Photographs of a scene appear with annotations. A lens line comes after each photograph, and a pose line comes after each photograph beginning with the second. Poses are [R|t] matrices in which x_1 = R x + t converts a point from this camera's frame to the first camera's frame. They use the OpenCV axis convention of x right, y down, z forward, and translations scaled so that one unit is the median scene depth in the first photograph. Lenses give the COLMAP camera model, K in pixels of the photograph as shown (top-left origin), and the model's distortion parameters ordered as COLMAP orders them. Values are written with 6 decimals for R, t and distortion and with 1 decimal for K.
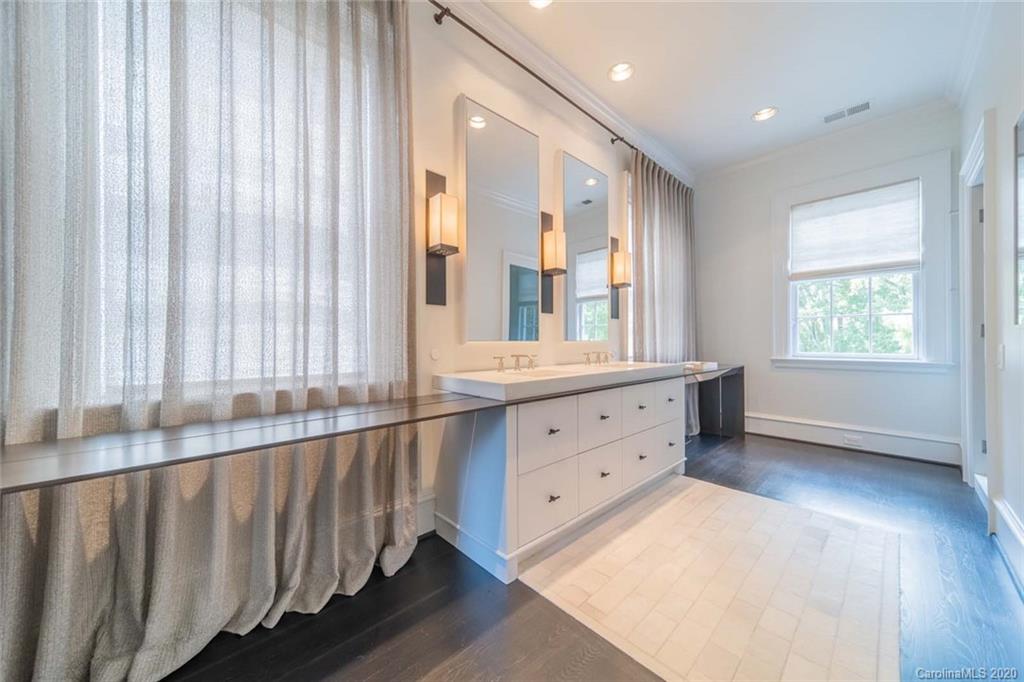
lens RADIAL K [[358.8, 0, 511.3], [0, 358.8, 343.1], [0, 0, 1]] dist [0.006040, -0.000044]
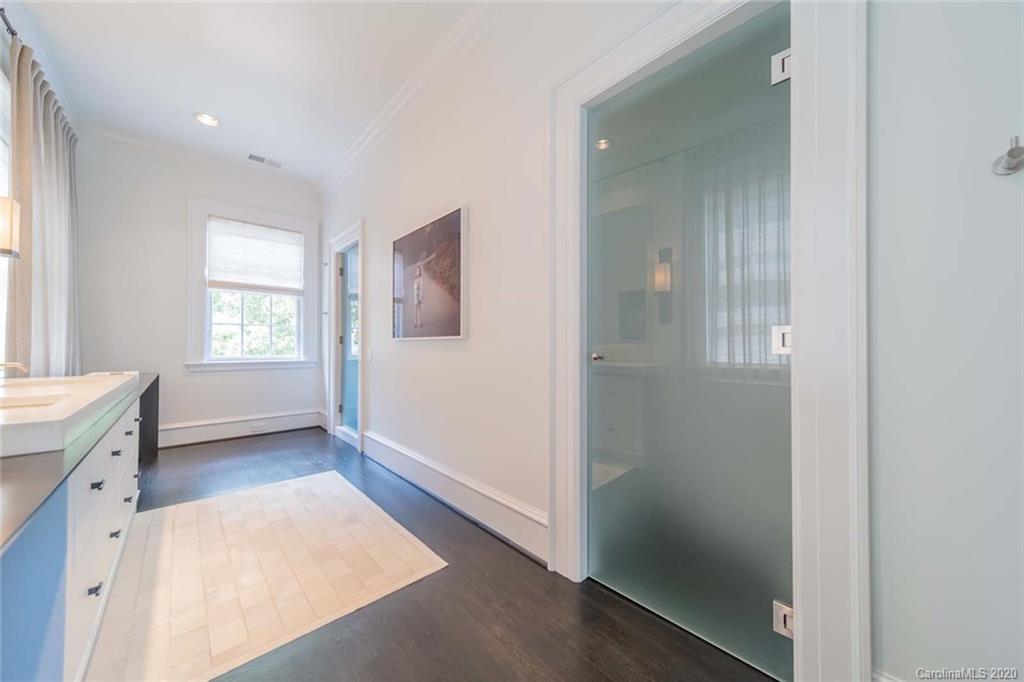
lens RADIAL K [[358.8, 0, 512.8], [0, 358.8, 343.9], [0, 0, 1]] dist [0.006040, -0.000044]
pose [[0.010000, 0.010376, 0.999896, -0.255791], [0.007776, 0.999915, -0.010454, 0.006964], [-0.999920, 0.007879, 0.009919, 0.128795]]
